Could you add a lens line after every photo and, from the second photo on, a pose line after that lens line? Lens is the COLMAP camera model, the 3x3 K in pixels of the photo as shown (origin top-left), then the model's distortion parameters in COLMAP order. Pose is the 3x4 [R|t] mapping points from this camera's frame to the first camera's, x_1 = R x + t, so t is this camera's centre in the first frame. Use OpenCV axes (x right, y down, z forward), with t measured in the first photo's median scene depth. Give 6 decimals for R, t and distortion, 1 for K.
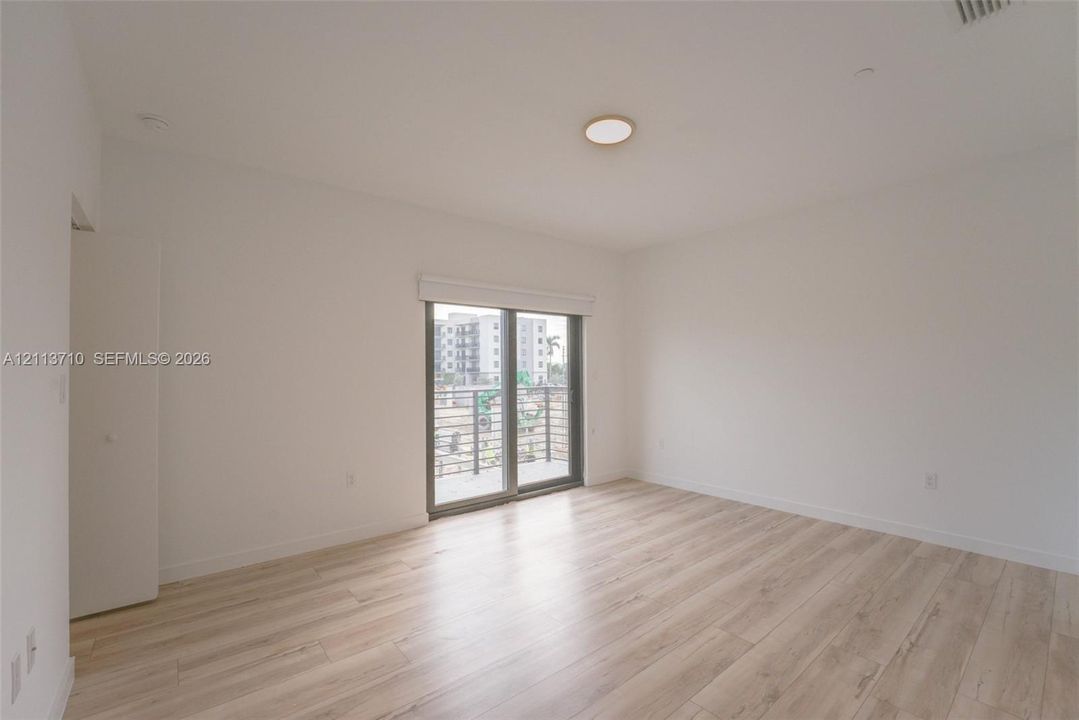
lens RADIAL K [[442.8, 0, 543.6], [0, 442.8, 362.3], [0, 0, 1]] dist [-0.022867, -0.000268]
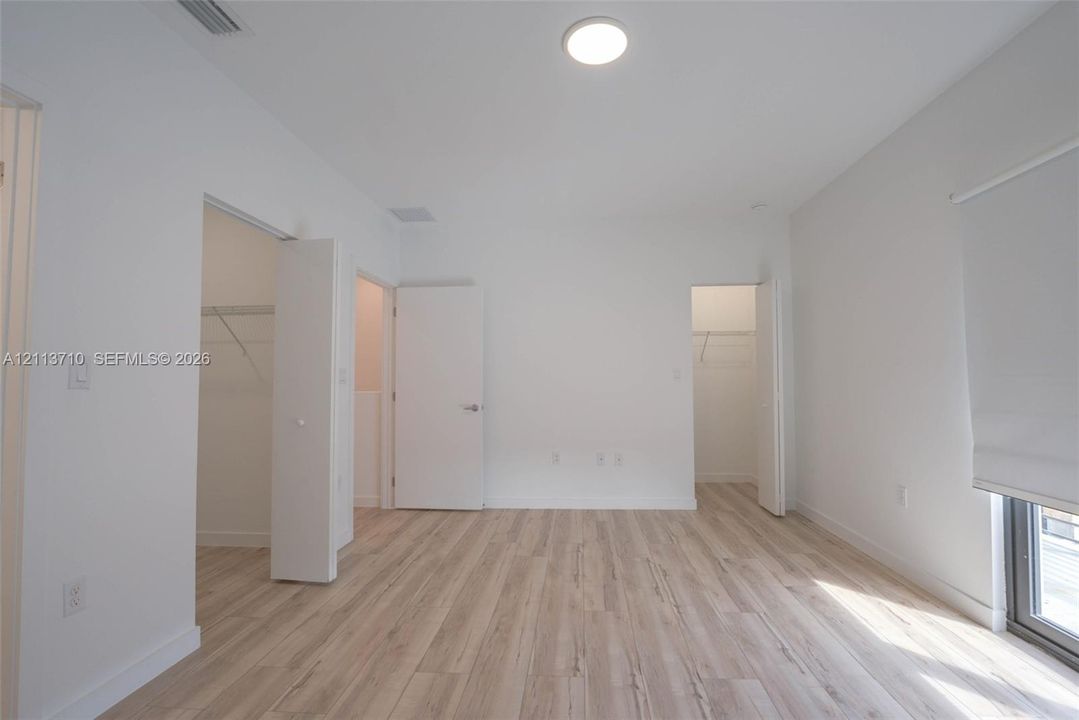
lens RADIAL K [[442.8, 0, 543.6], [0, 442.8, 362.3], [0, 0, 1]] dist [-0.022867, -0.000268]
pose [[-0.671321, -0.015208, -0.741011, 0.898476], [0.025441, 0.998727, -0.043546, 0.074605], [0.740730, -0.048085, -0.670080, 1.674285]]
